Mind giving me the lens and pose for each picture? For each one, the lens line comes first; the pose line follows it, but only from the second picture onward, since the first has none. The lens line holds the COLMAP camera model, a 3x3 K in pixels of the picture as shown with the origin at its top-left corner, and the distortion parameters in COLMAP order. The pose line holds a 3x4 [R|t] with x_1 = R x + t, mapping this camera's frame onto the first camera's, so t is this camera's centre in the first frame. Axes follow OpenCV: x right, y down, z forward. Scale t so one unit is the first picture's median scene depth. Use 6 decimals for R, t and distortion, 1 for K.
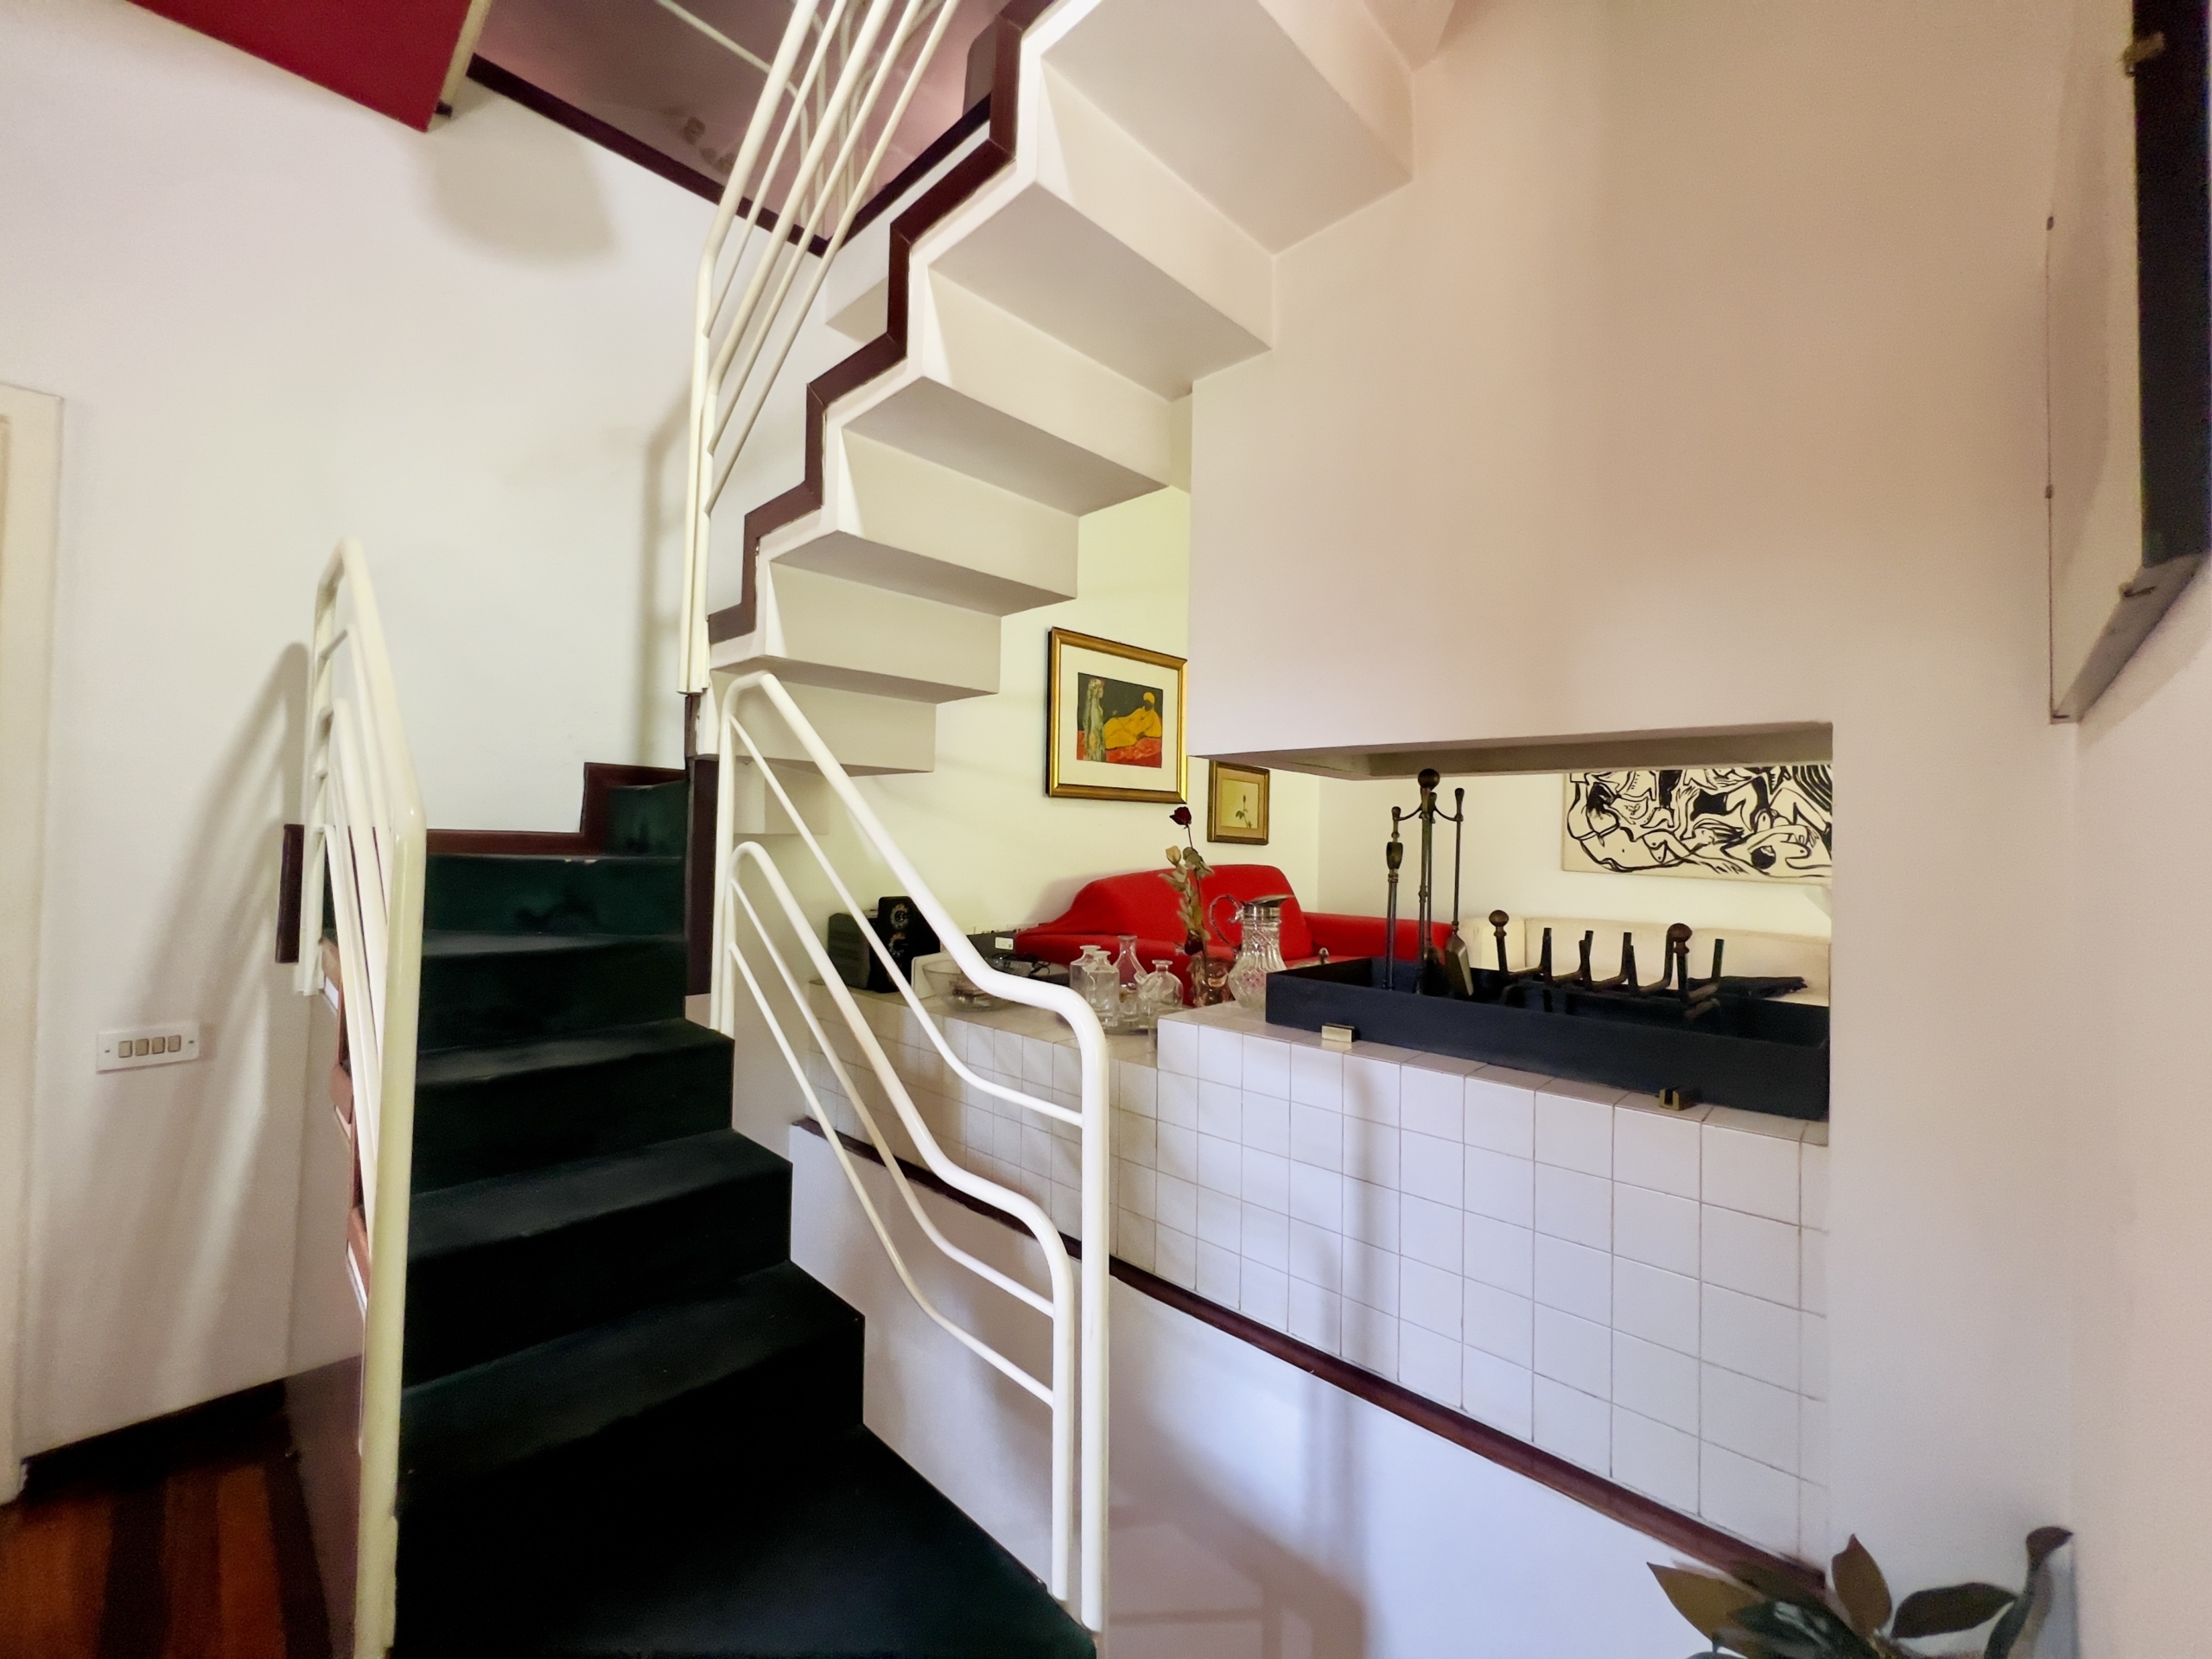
lens RADIAL K [[885.4, 0, 1100.5], [0, 885.4, 821.1], [0, 0, 1]] dist [-0.004308, 0.001173]
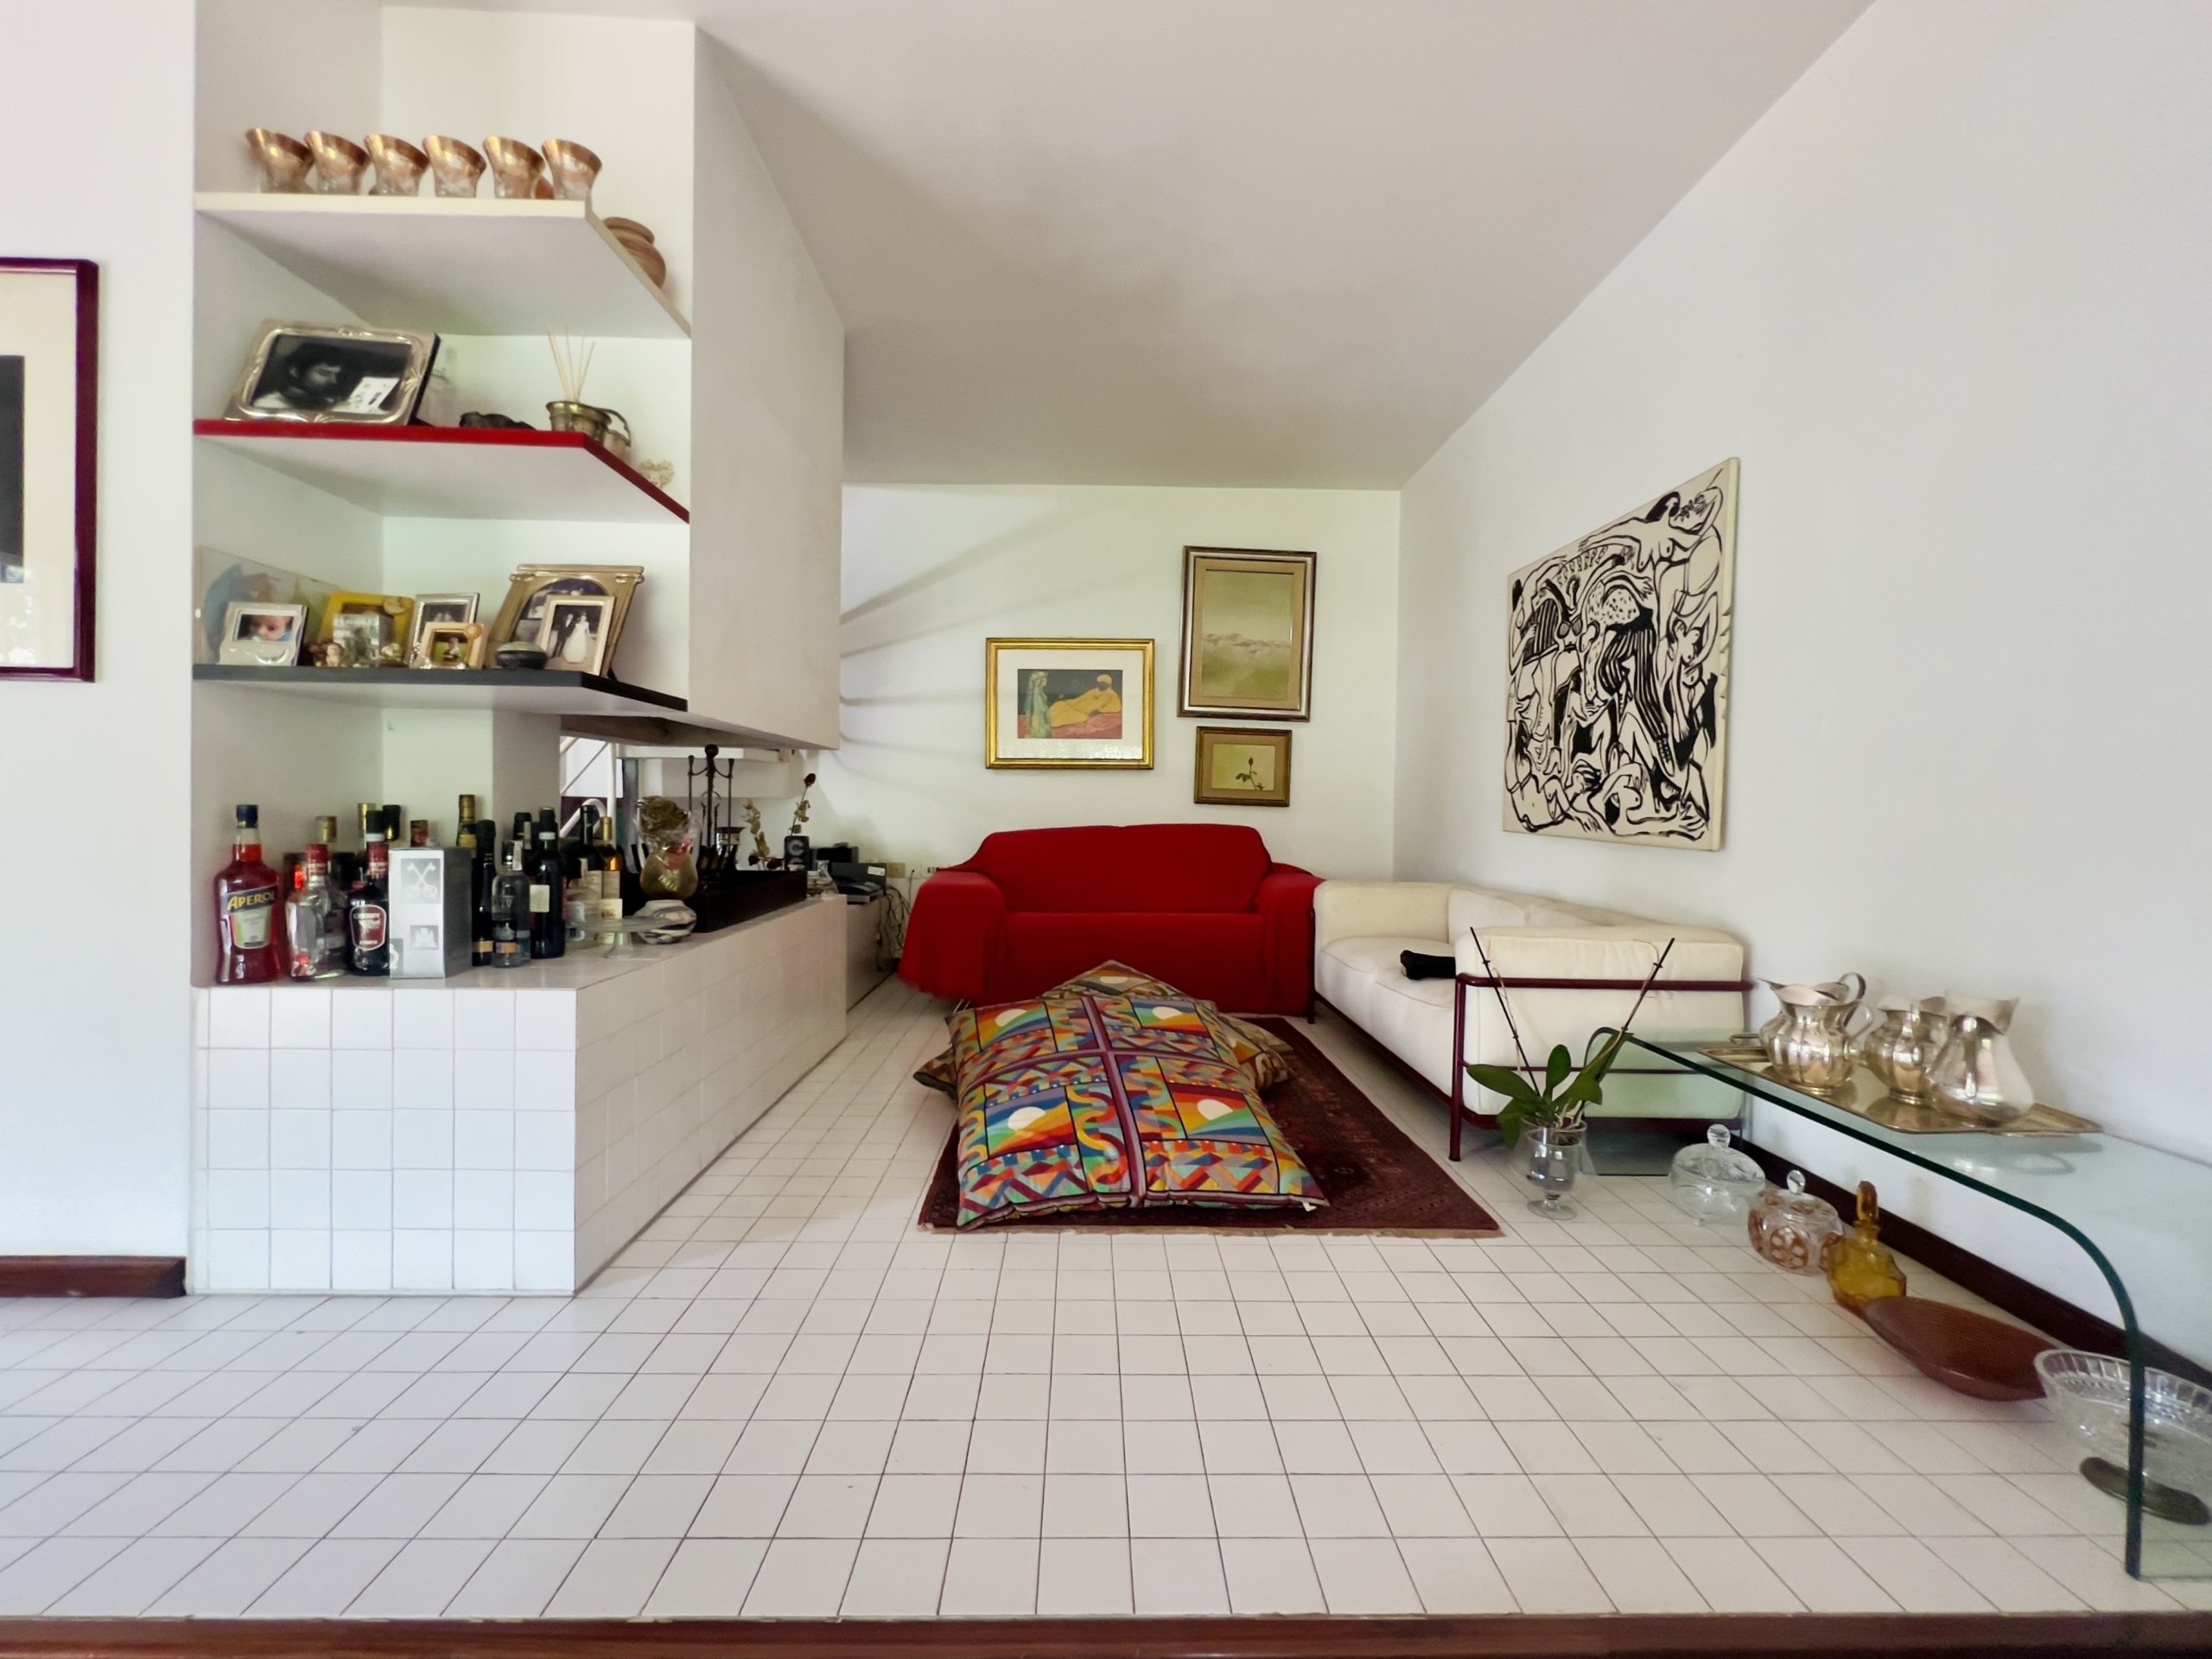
lens RADIAL K [[885.4, 0, 1100.5], [0, 885.4, 821.1], [0, 0, 1]] dist [-0.004308, 0.001173]
pose [[0.716844, -0.002975, -0.697227, 0.925436], [0.018820, 0.999709, 0.015084, 0.030882], [0.696980, -0.023935, 0.716691, 0.173468]]
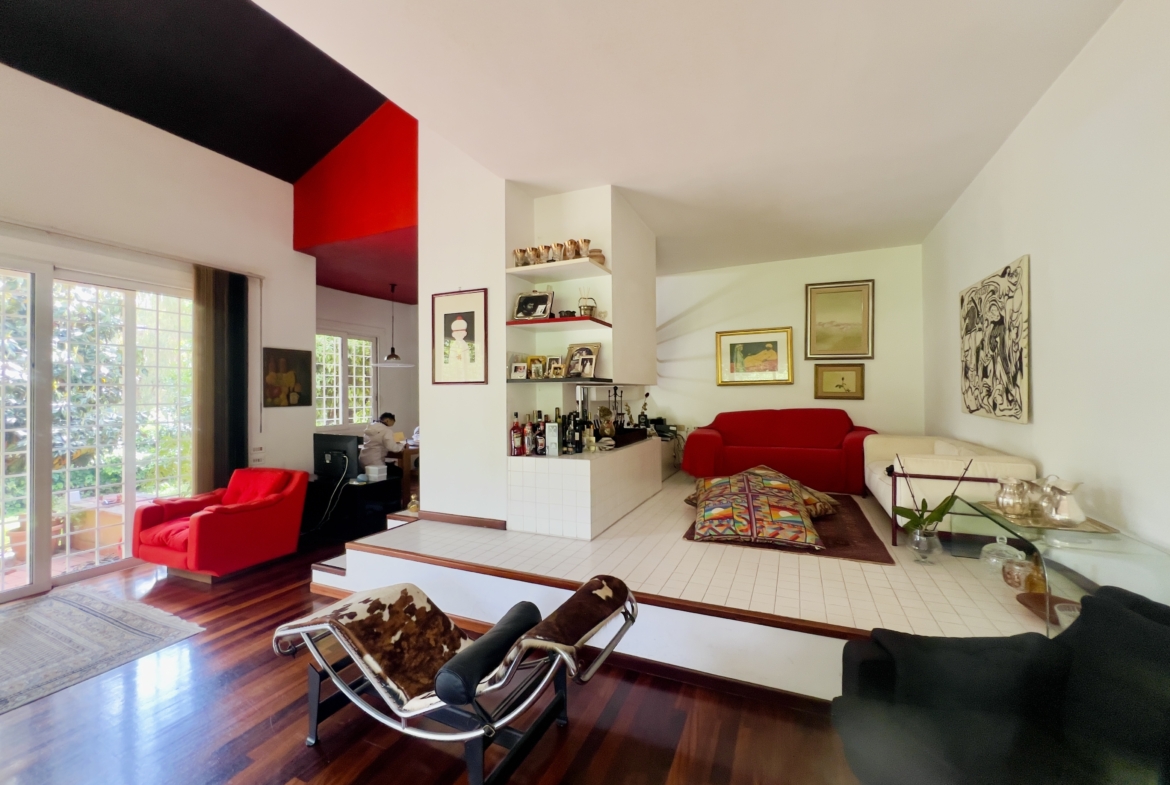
lens RADIAL K [[459.5, 0, 585.0], [0, 459.5, 392.5], [0, 0, 1]] dist [0.008585, -0.000018]
pose [[0.340680, -0.029973, -0.939702, 1.252442], [0.041710, 0.998989, -0.016742, 0.002167], [0.939254, -0.033491, 0.341586, 0.002504]]
